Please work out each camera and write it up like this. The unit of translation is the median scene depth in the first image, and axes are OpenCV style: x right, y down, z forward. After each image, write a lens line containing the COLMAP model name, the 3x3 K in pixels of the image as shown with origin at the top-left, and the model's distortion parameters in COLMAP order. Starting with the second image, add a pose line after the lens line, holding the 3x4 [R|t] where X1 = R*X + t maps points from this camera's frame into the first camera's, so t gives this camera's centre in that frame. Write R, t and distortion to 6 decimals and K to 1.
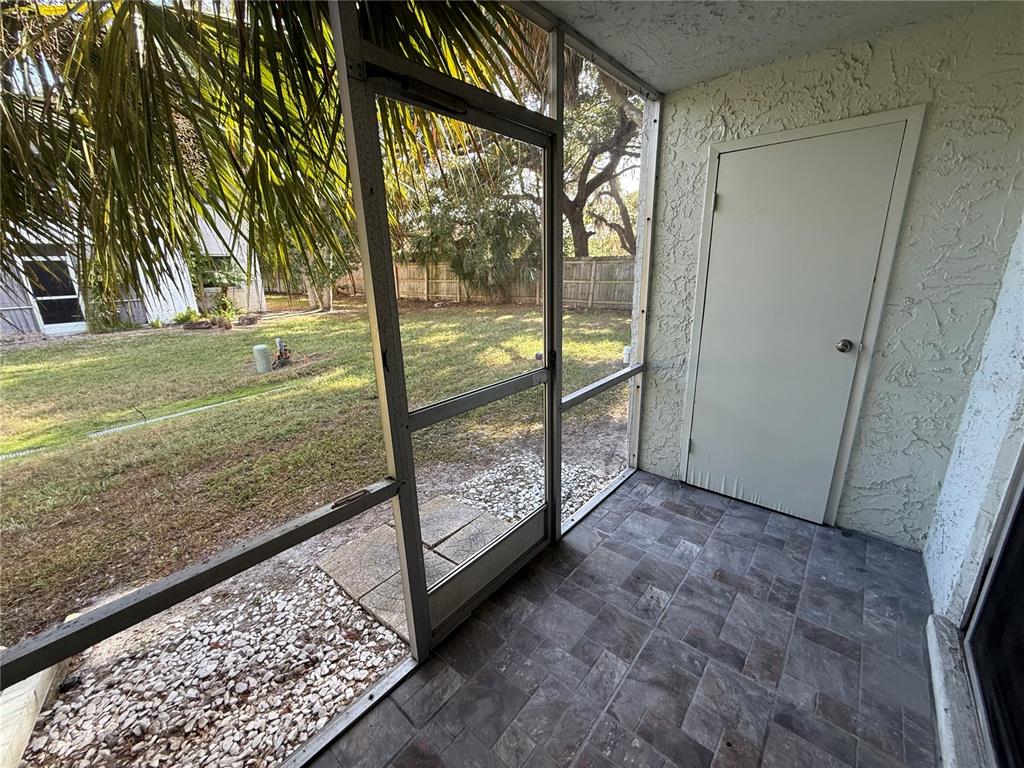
lens RADIAL K [[409.3, 0, 510.1], [0, 409.3, 383.9], [0, 0, 1]] dist [-0.000019, -0.000247]
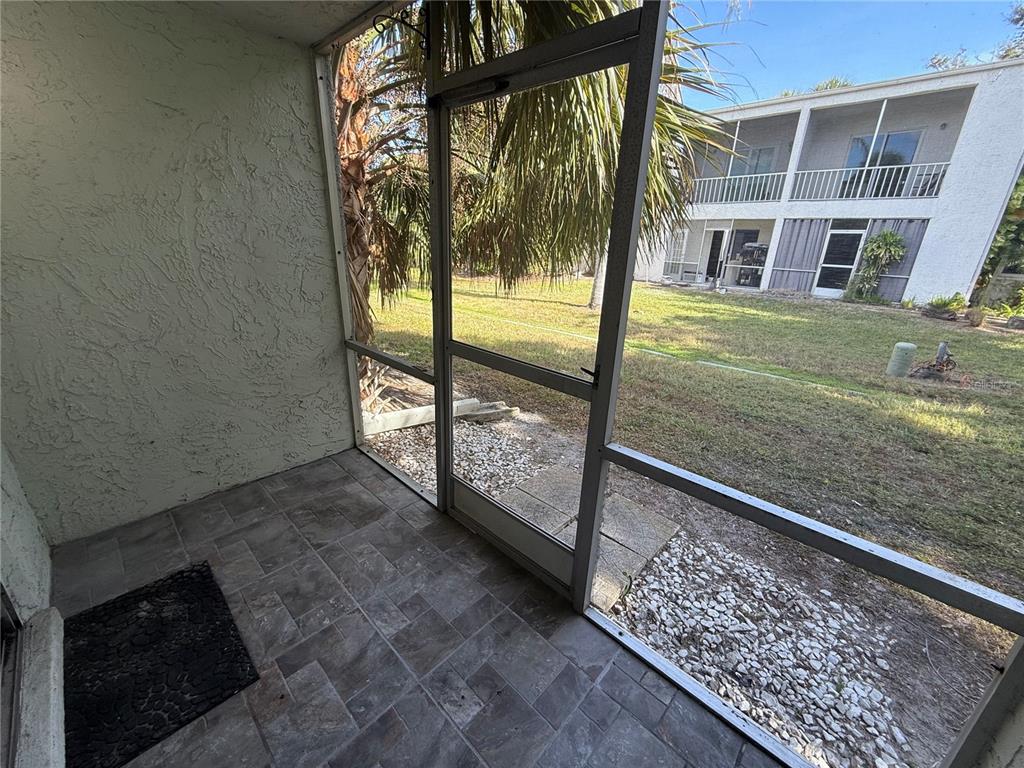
lens RADIAL K [[409.3, 0, 507.6], [0, 409.3, 381.6], [0, 0, 1]] dist [-0.000019, -0.000247]
pose [[-0.054465, 0.357967, -0.932144, 0.578559], [-0.310986, 0.881018, 0.356504, -0.189937], [0.948853, 0.309301, 0.063338, 0.596187]]
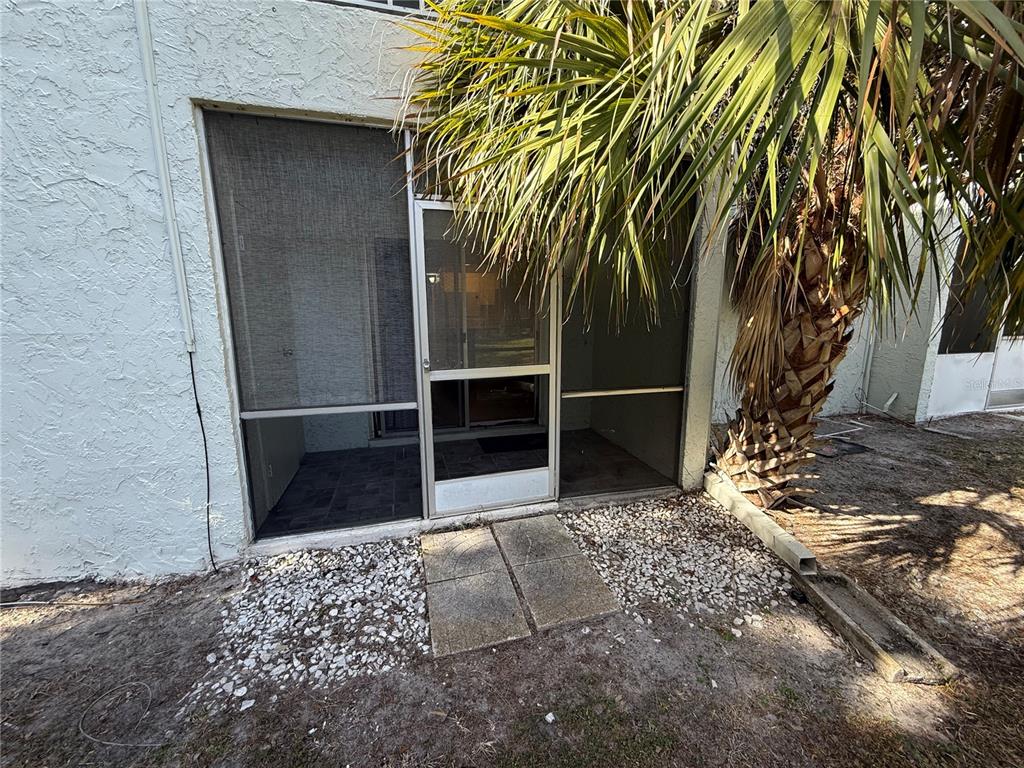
lens RADIAL K [[409.3, 0, 511.6], [0, 409.3, 383.1], [0, 0, 1]] dist [-0.000019, -0.000247]
pose [[-0.827026, -0.064471, 0.558454, -0.637035], [0.187508, 0.904878, 0.382148, -0.332054], [-0.529970, 0.420761, -0.736269, 1.364025]]
